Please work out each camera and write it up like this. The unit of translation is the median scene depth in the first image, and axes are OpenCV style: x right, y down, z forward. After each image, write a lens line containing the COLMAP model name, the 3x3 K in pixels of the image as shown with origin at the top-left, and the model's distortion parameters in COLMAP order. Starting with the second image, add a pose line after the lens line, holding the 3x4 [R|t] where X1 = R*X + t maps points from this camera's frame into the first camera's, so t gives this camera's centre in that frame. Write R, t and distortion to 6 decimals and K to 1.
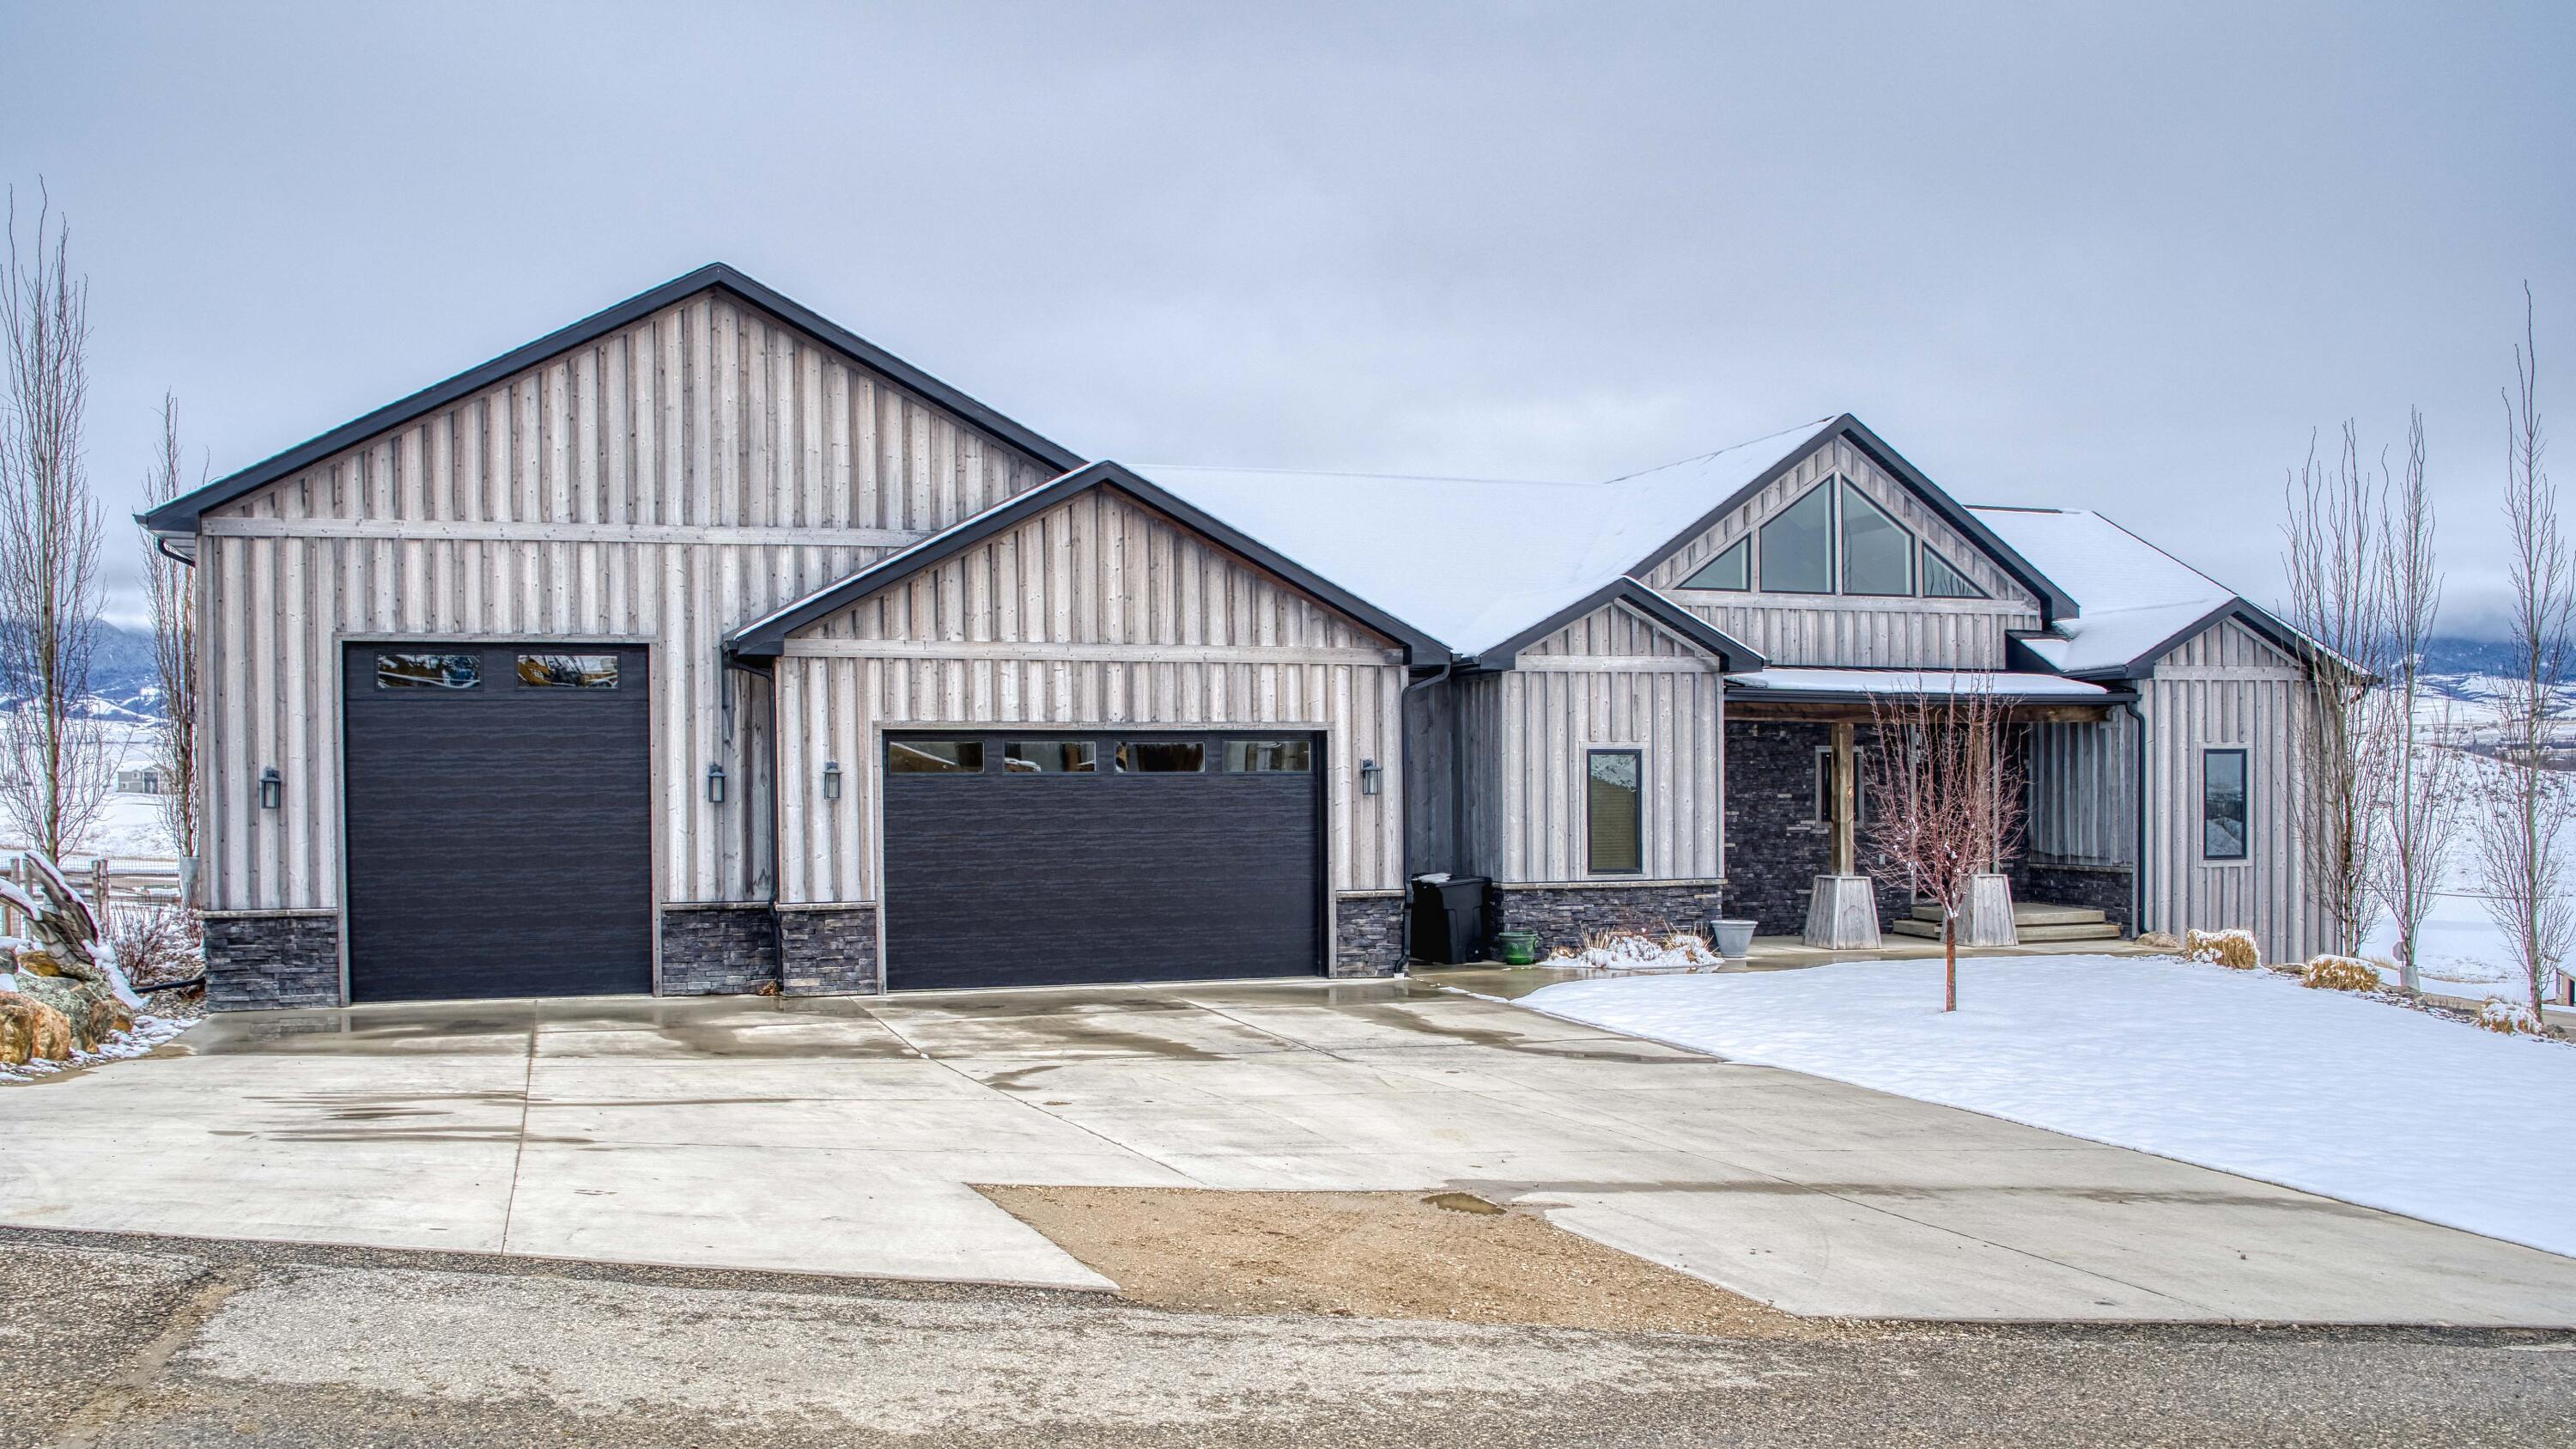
lens RADIAL K [[2203.6, 0, 1220.9], [0, 2203.6, 860.8], [0, 0, 1]] dist [-0.130001, 0.124658]
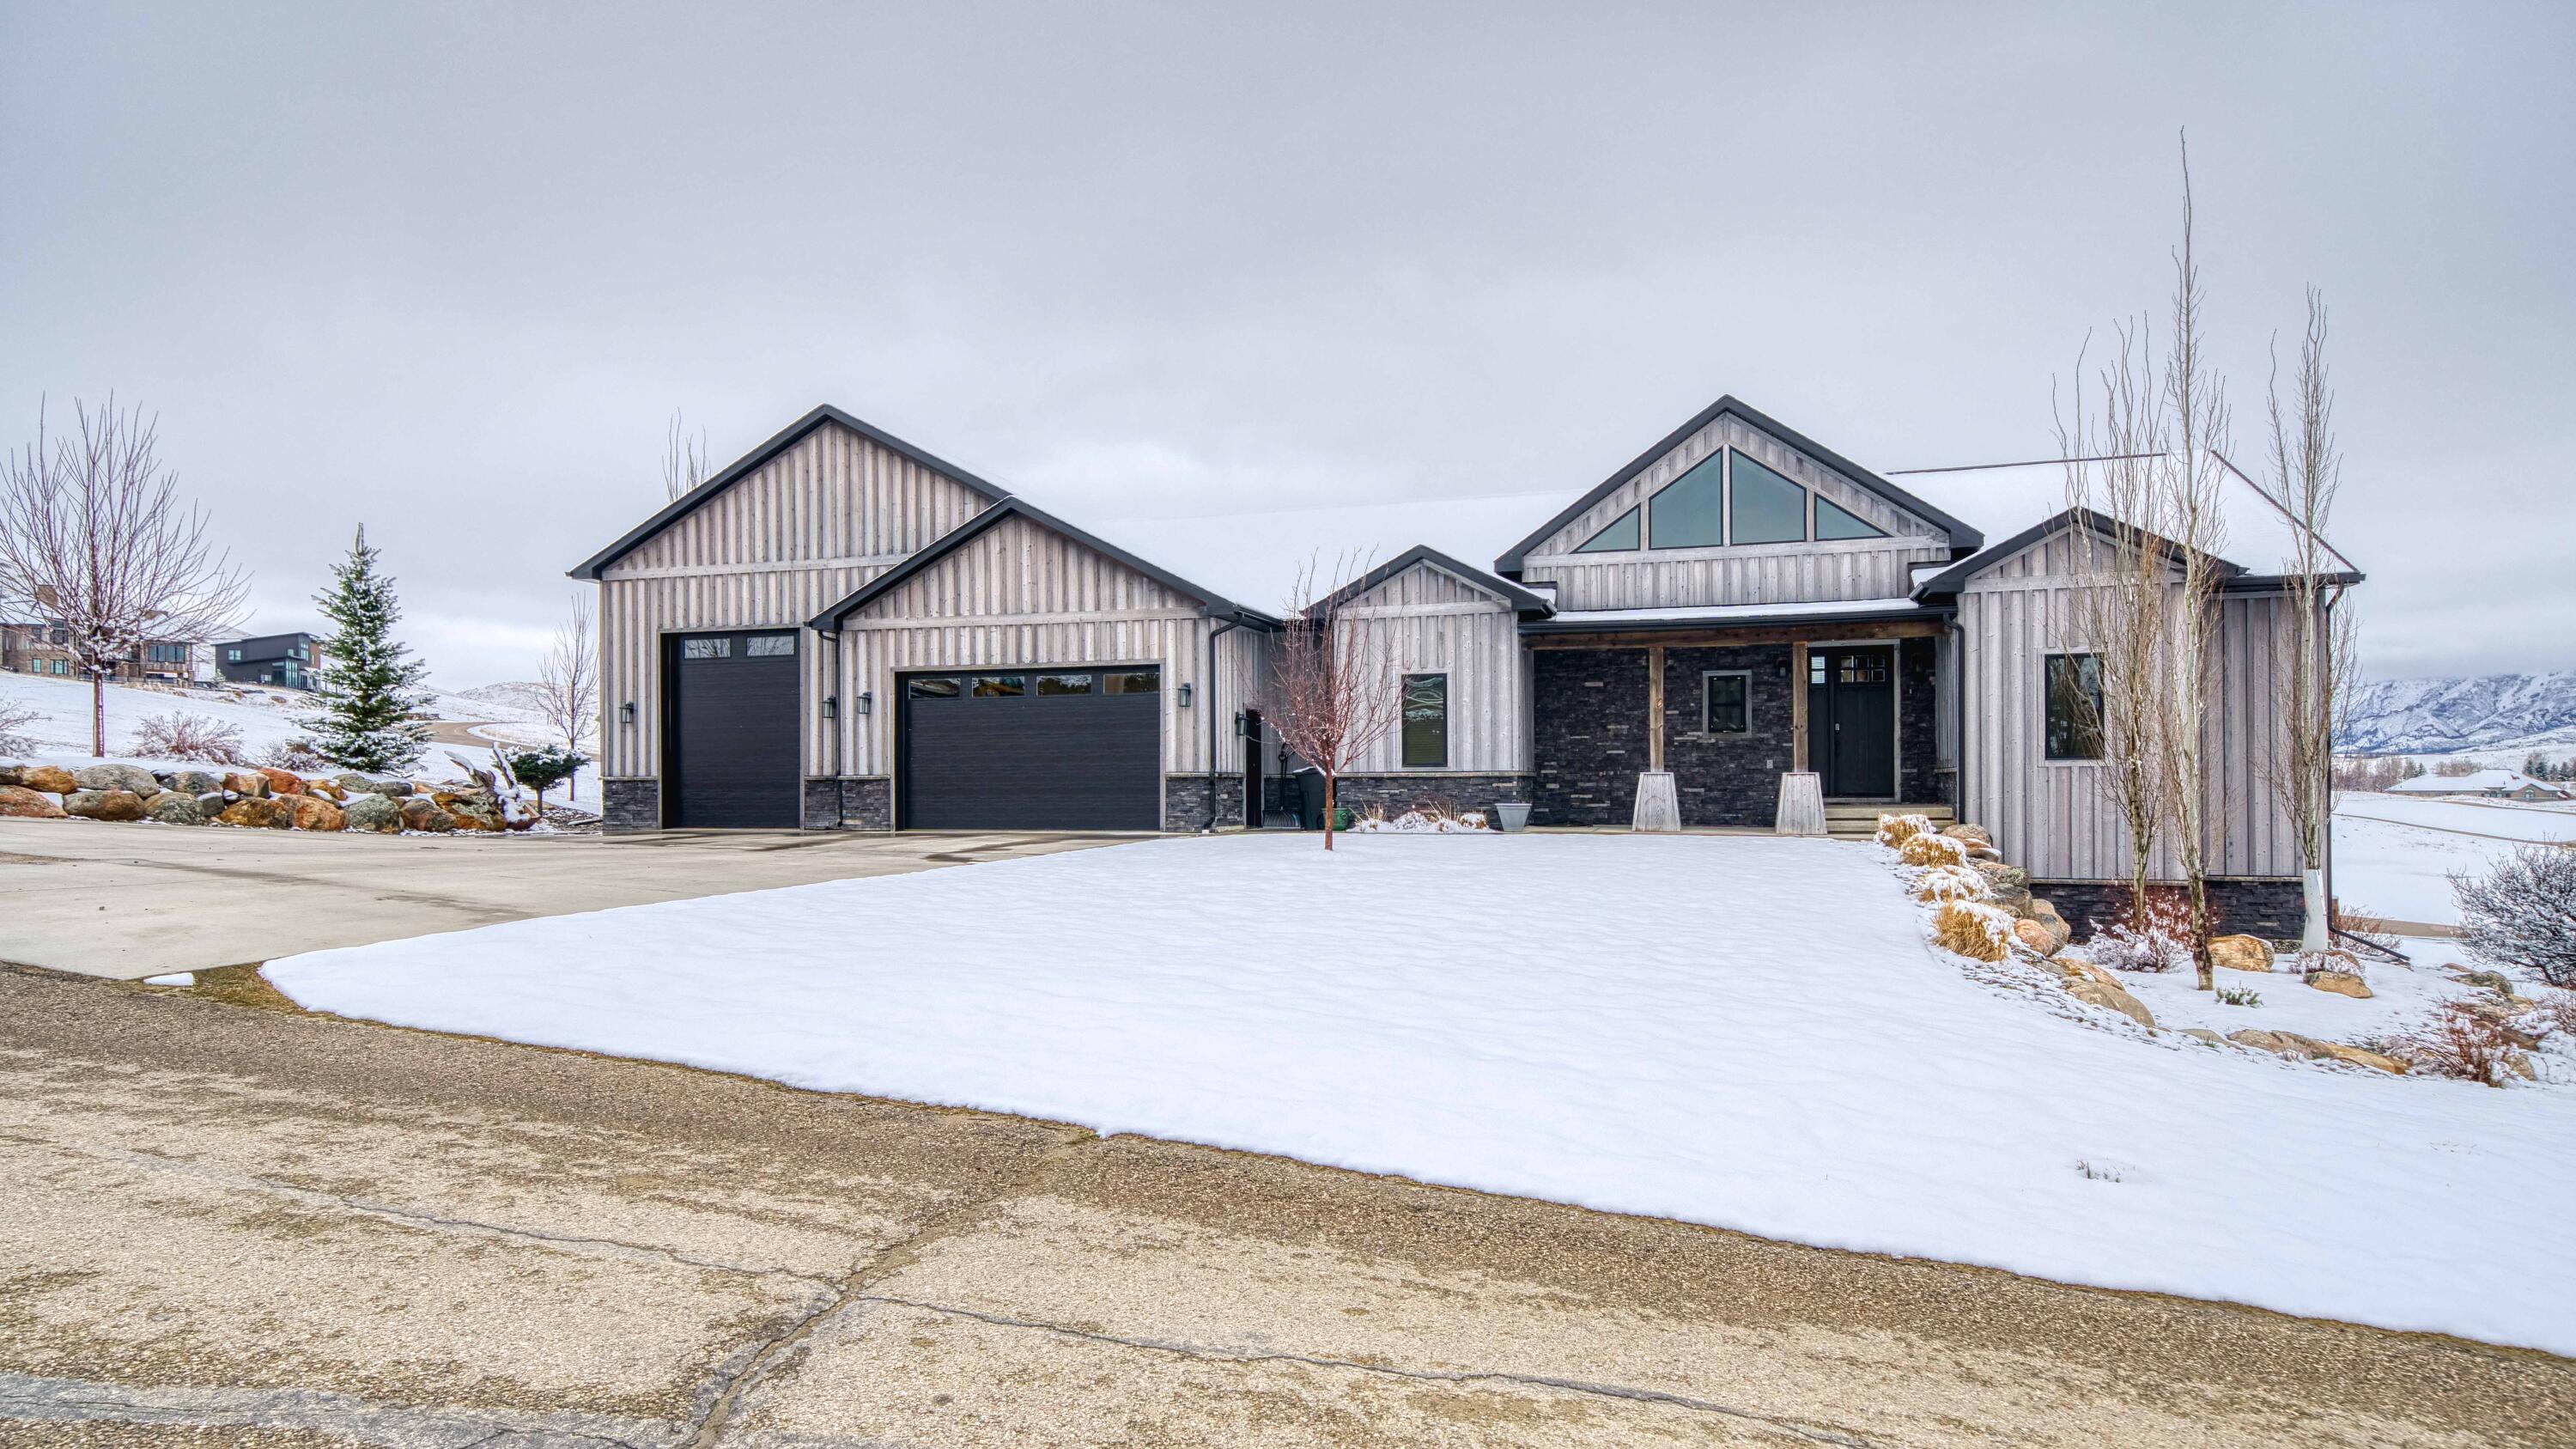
lens RADIAL K [[1431.4, 0, 1289.9], [0, 1431.4, 790.7], [0, 0, 1]] dist [0.016674, 0.000046]
pose [[0.825677, 0.004131, -0.564128, 0.686633], [-0.019509, 0.999584, -0.021233, 0.046217], [0.563806, 0.028537, 0.825414, 0.264832]]
